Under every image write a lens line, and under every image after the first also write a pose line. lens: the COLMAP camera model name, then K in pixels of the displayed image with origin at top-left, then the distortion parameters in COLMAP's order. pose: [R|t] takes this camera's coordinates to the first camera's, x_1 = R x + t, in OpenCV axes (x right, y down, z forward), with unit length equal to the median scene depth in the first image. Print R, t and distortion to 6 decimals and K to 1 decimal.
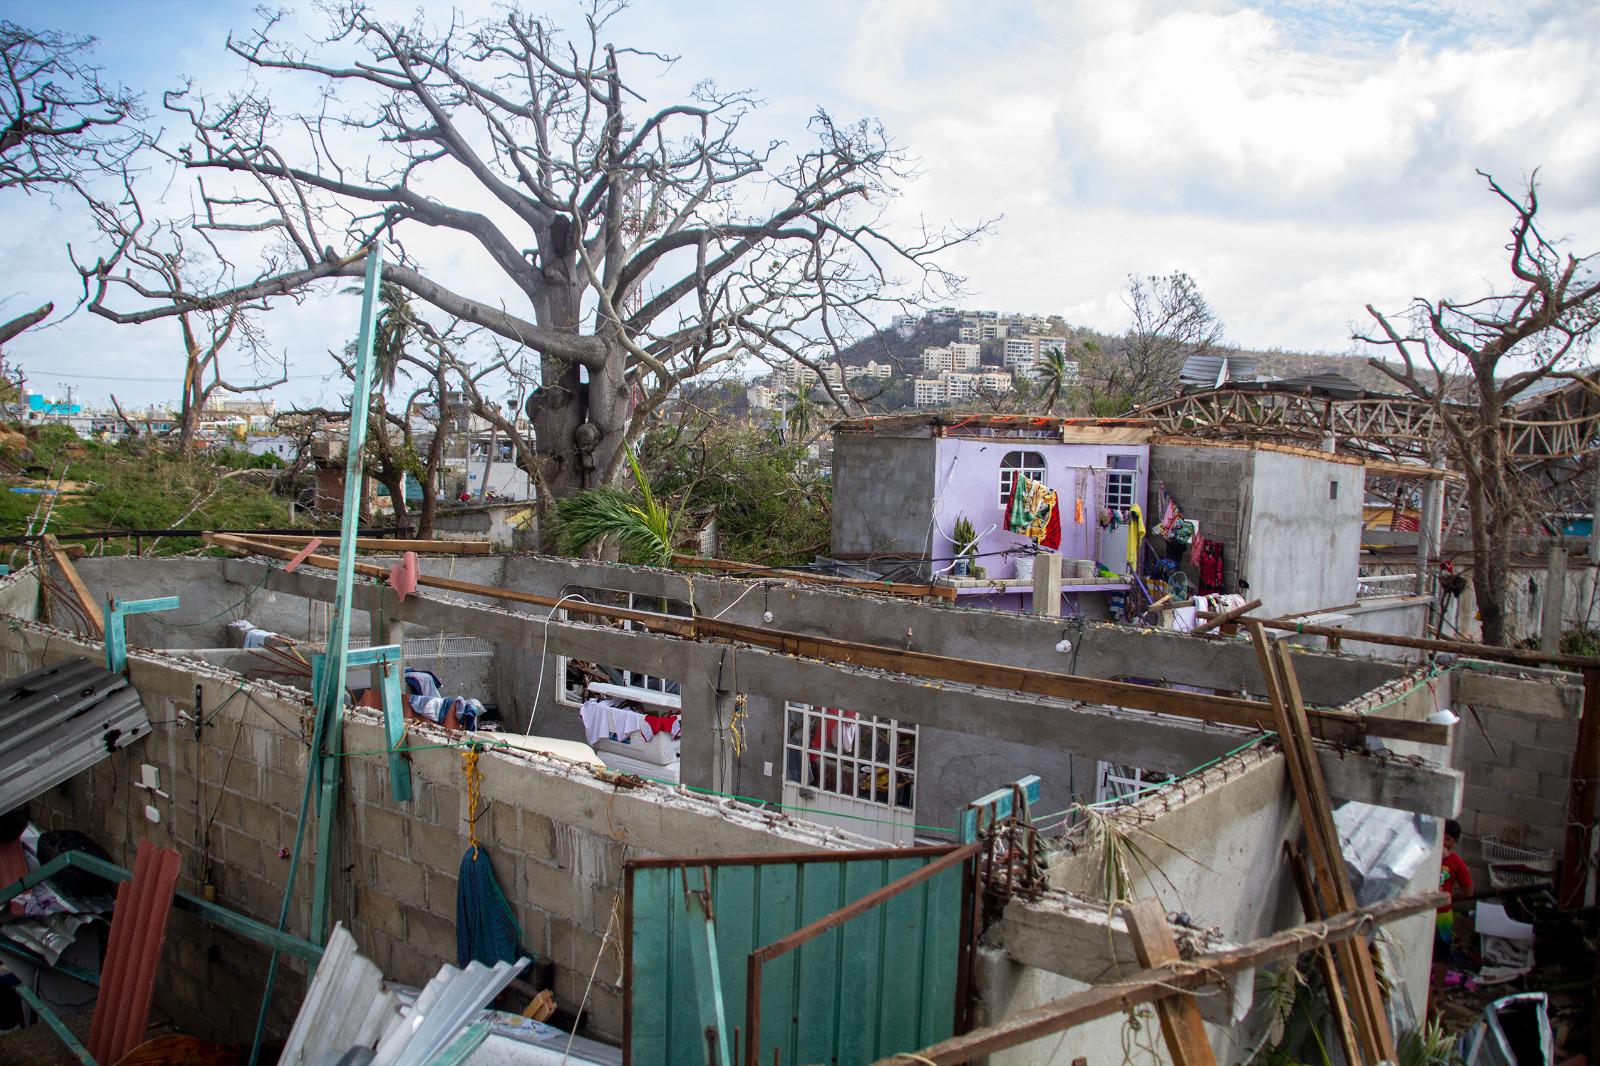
lens RADIAL K [[1306.2, 0, 800.0], [0, 1306.2, 533.0], [0, 0, 1]] dist [-0.167891, 0.118334]
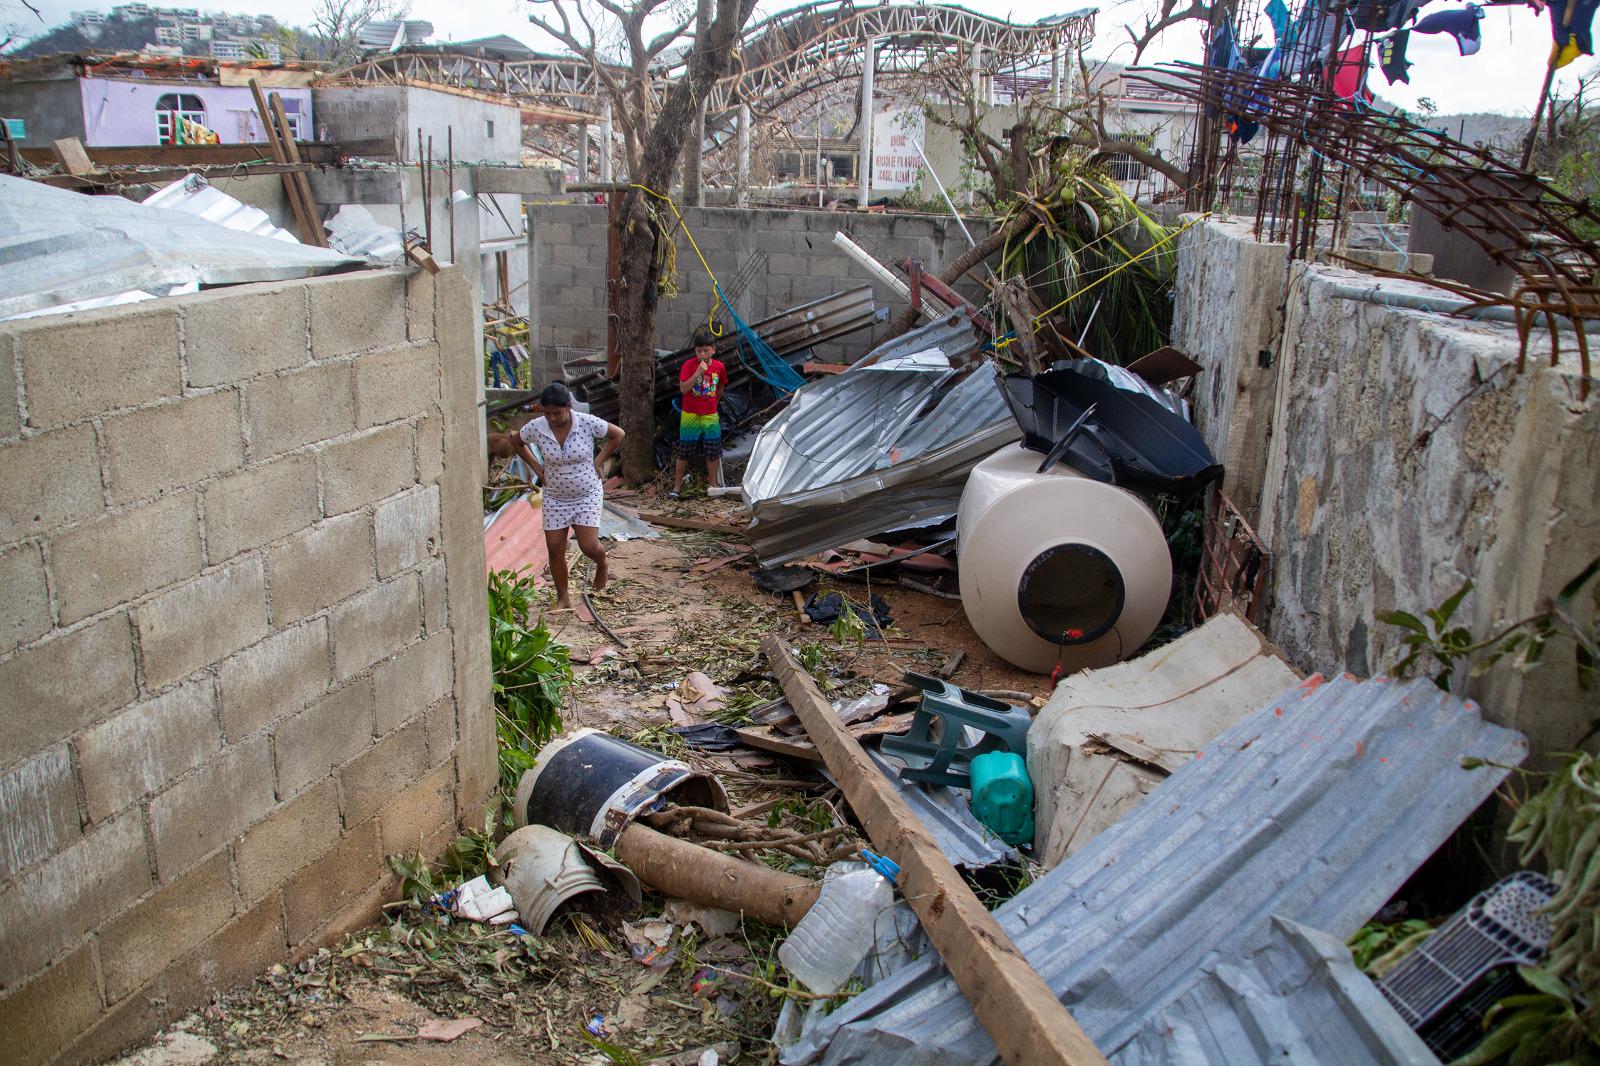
lens RADIAL K [[1306.2, 0, 800.0], [0, 1306.2, 533.0], [0, 0, 1]] dist [-0.167891, 0.118334]
pose [[0.842111, -0.158819, 0.515389, 0.024850], [0.042550, 0.972242, 0.230076, 0.062957], [-0.537623, -0.171819, 0.825493, -0.105106]]
